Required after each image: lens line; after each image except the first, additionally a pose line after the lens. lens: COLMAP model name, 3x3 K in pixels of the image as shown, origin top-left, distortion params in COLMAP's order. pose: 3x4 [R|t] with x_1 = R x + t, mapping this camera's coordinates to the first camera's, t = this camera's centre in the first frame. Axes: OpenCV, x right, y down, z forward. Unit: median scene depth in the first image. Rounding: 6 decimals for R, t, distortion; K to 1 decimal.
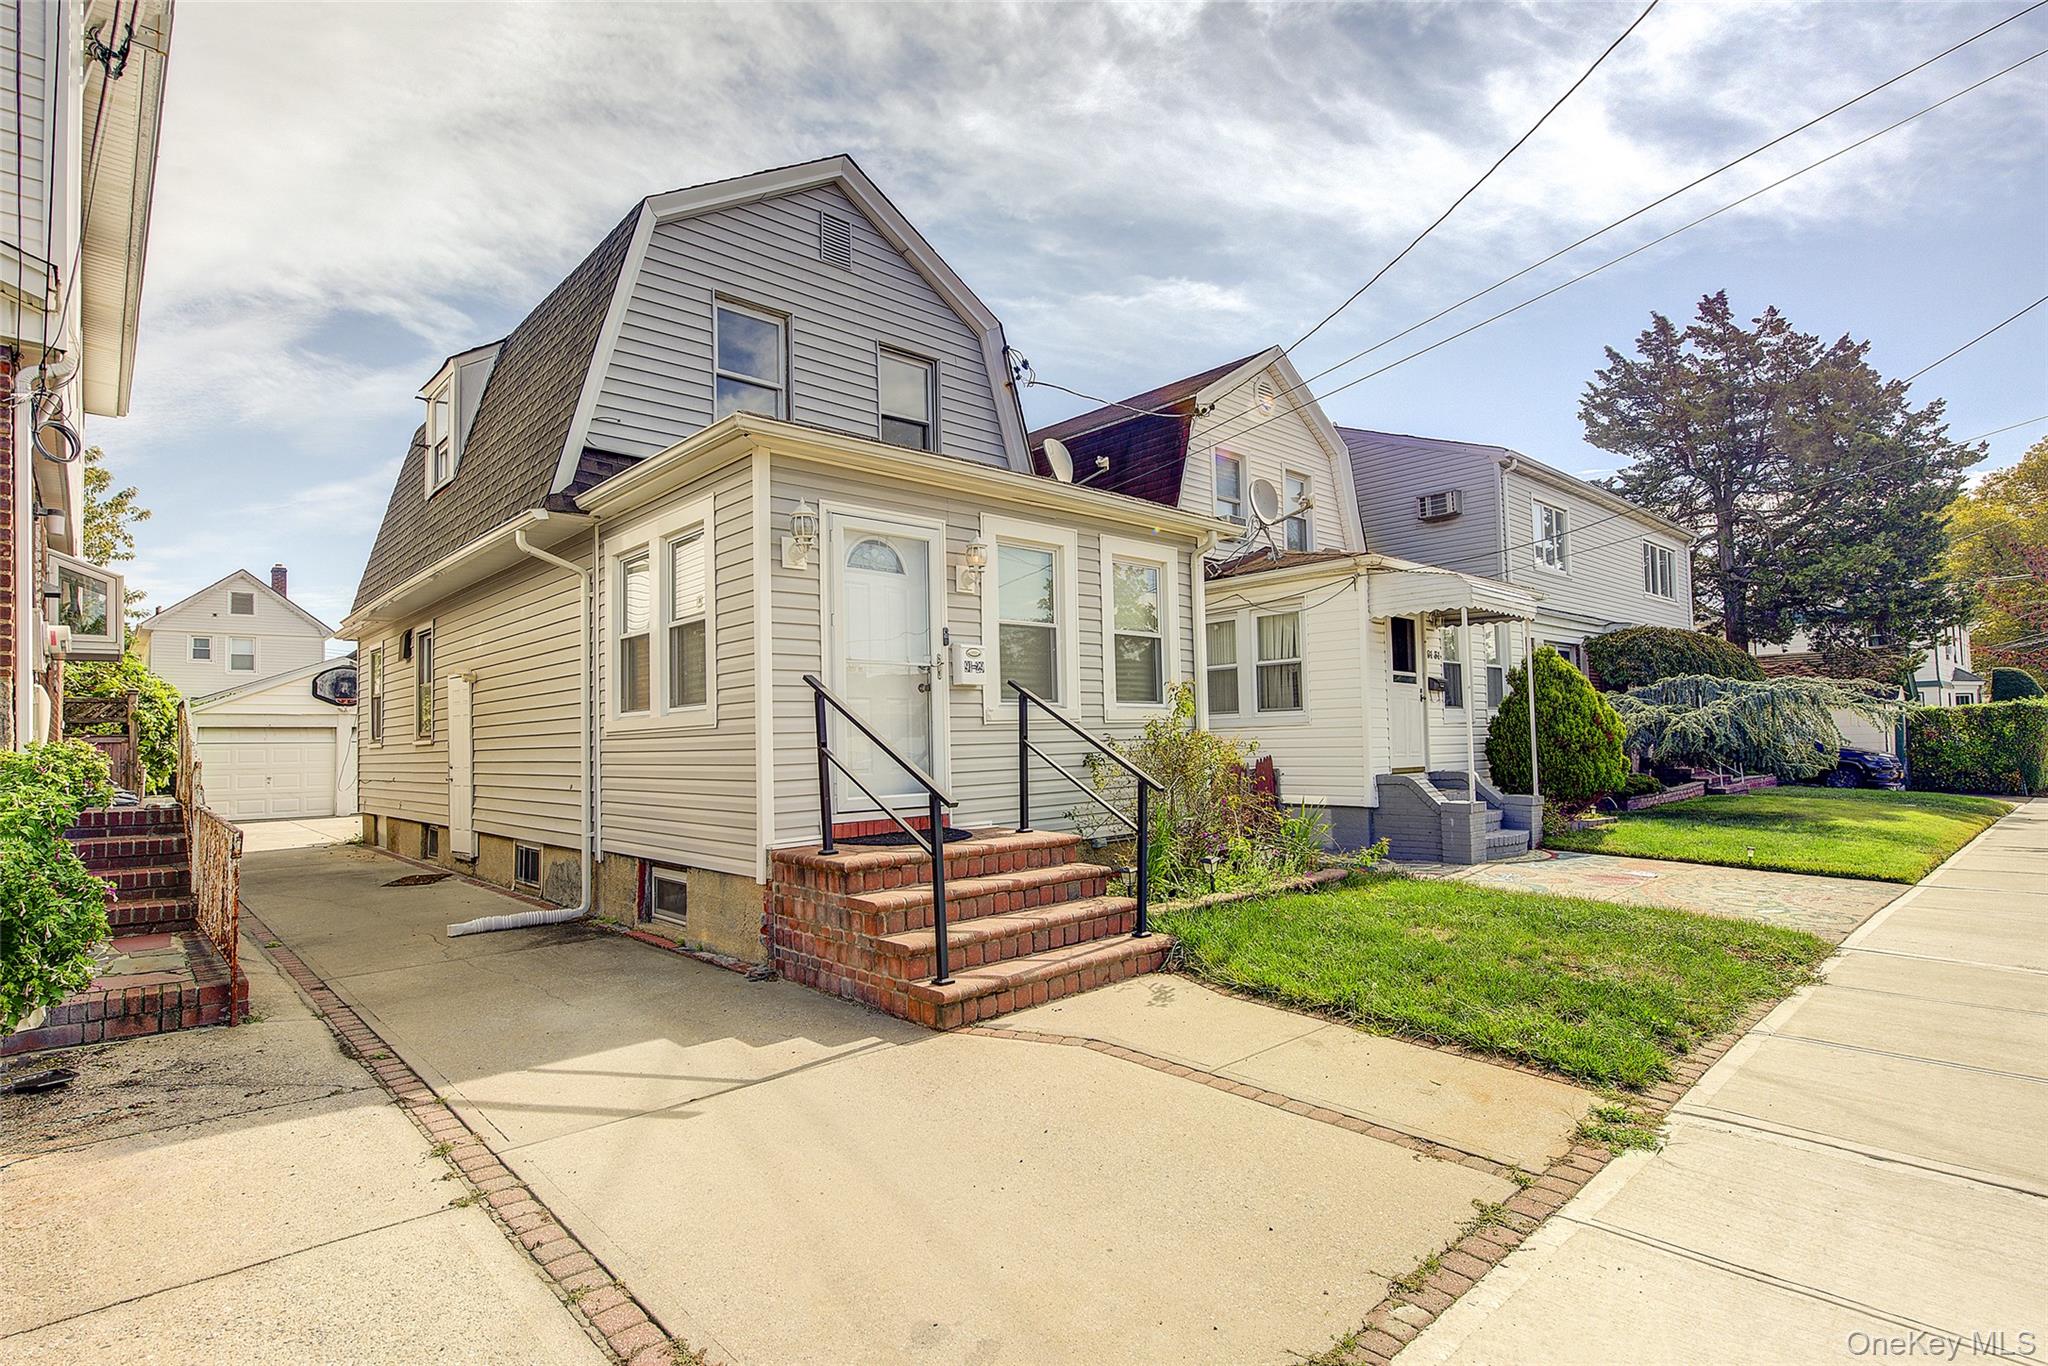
lens RADIAL K [[1032.7, 0, 1074.2], [0, 1032.7, 692.2], [0, 0, 1]] dist [0.001192, -0.003616]
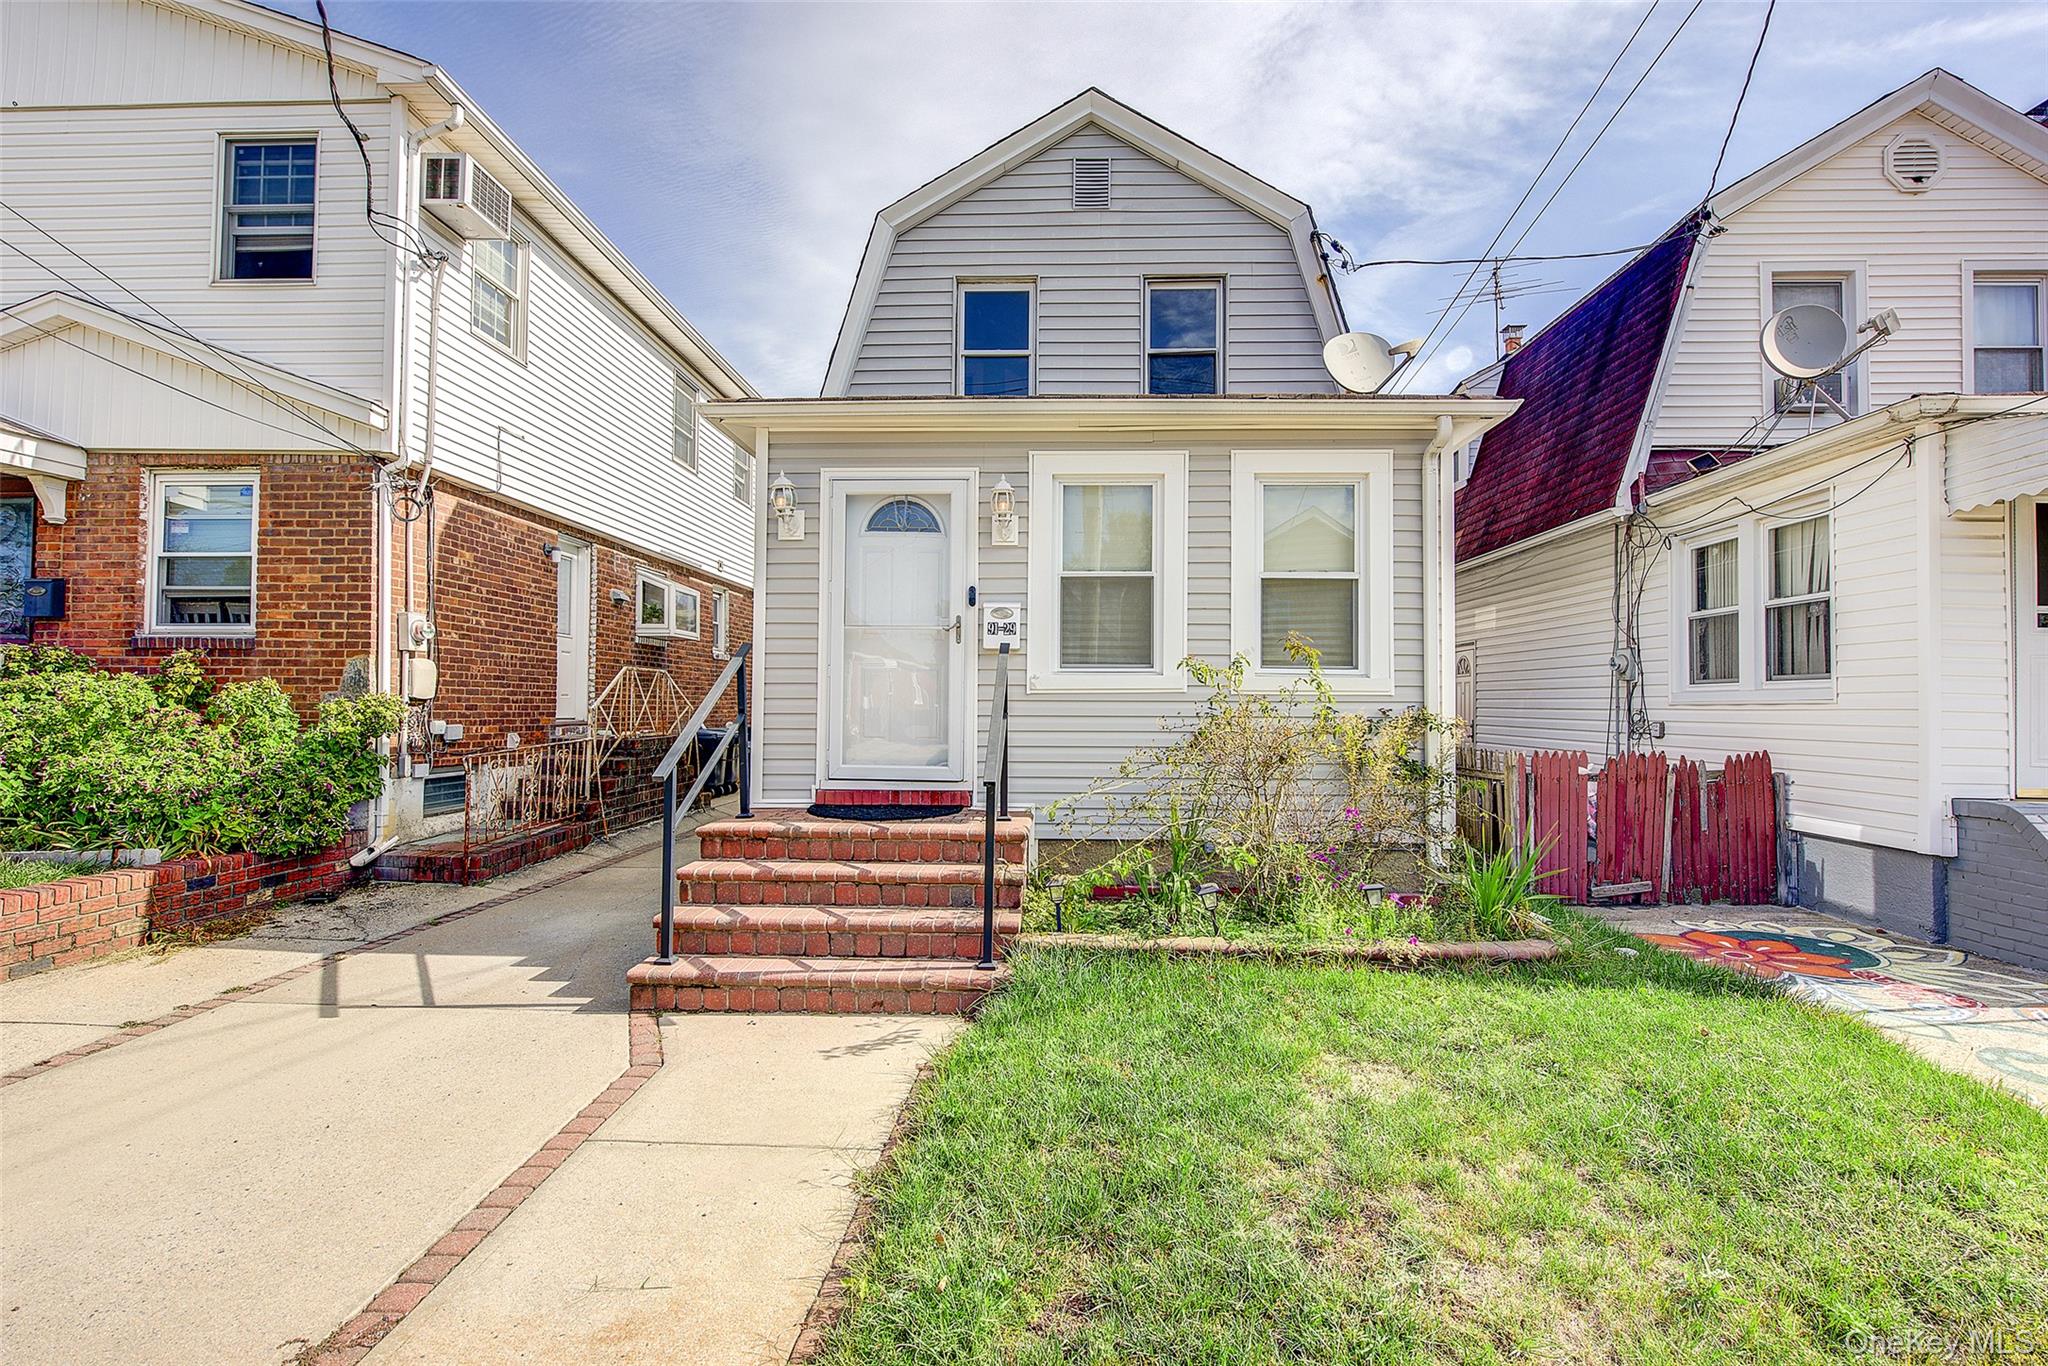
lens RADIAL K [[967.9, 0, 1023.1], [0, 967.9, 682.7], [0, 0, 1]] dist [0.002157, -0.002574]
pose [[0.673863, 0.015666, -0.738690, 0.453353], [0.010640, 0.999466, 0.030902, -0.002721], [0.738779, -0.028684, 0.673337, 0.383282]]
